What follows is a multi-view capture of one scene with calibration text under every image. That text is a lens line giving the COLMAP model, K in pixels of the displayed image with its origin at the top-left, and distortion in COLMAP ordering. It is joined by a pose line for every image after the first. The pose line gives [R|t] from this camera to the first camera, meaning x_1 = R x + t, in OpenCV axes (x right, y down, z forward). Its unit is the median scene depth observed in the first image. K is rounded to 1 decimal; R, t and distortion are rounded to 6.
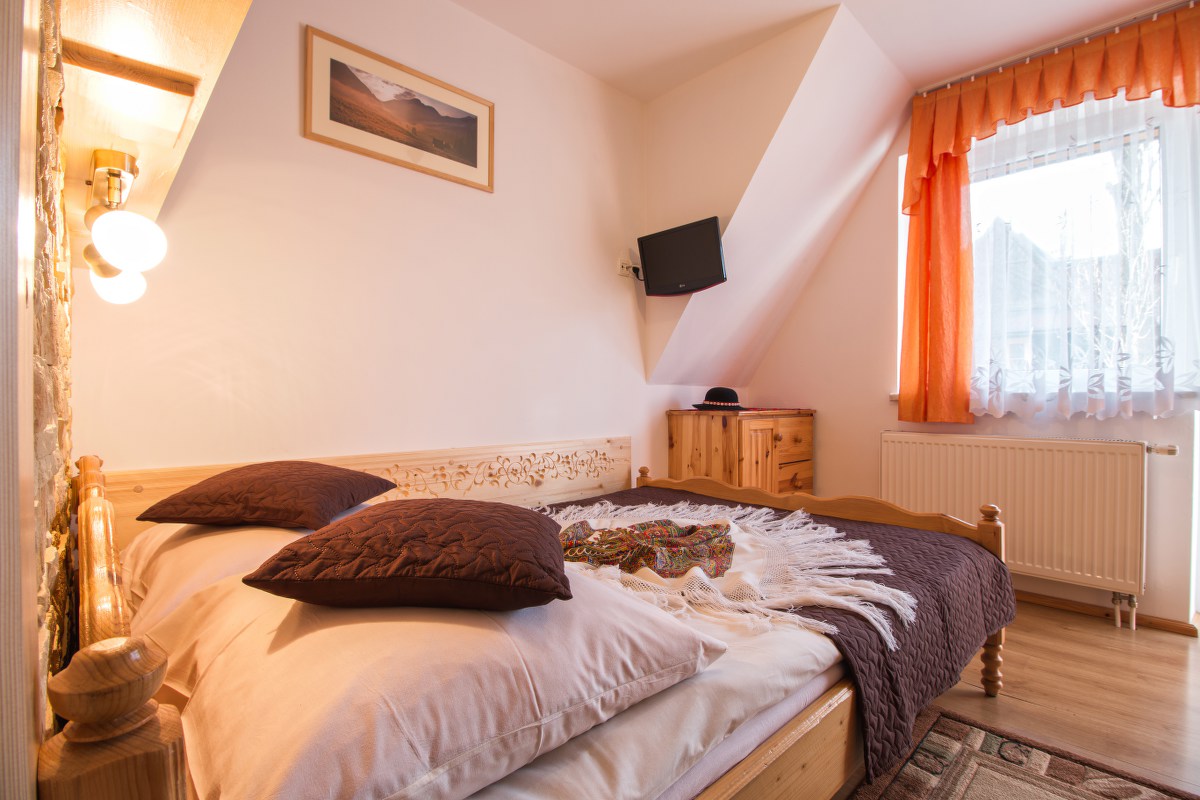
lens RADIAL K [[555.7, 0, 605.0], [0, 555.7, 402.3], [0, 0, 1]] dist [0.002942, -0.014100]
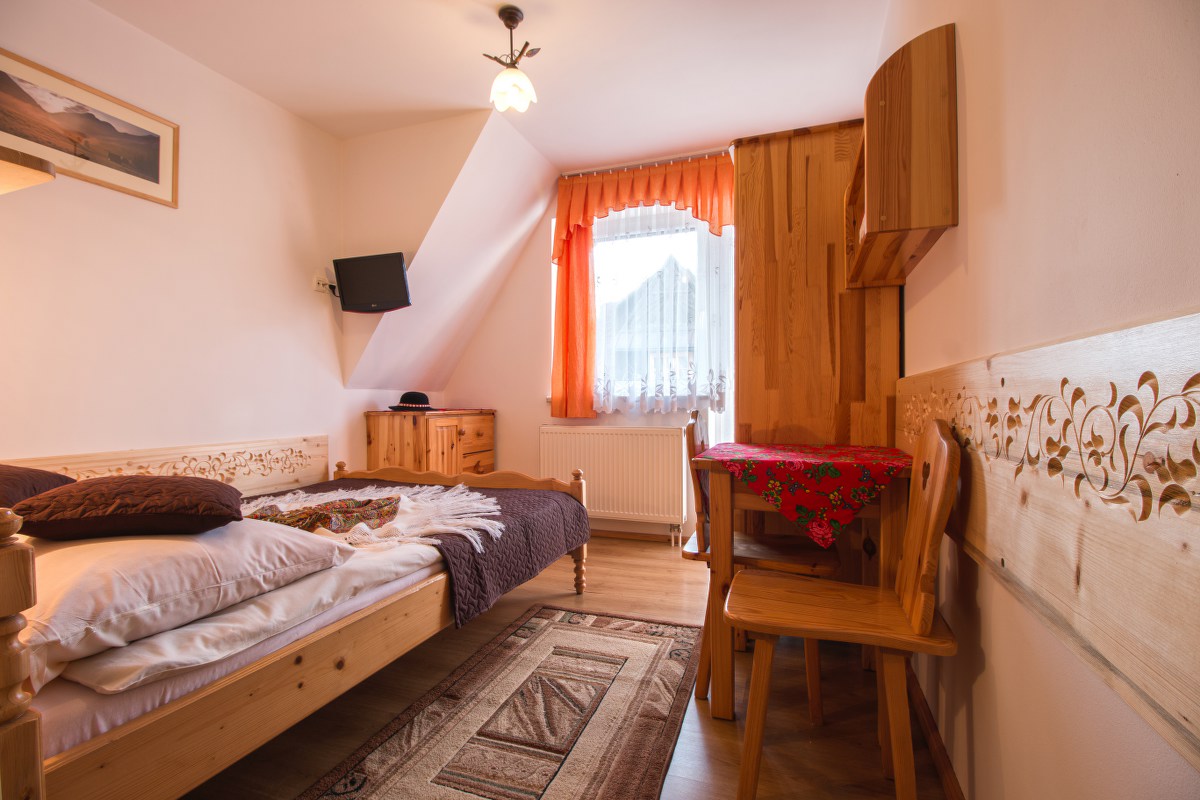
lens RADIAL K [[555.7, 0, 605.0], [0, 555.7, 402.3], [0, 0, 1]] dist [0.002942, -0.014100]
pose [[0.893026, -0.005487, 0.449971, 0.057148], [0.007107, 0.999973, -0.001910, 0.001439], [-0.449949, 0.004904, 0.893041, -0.345194]]
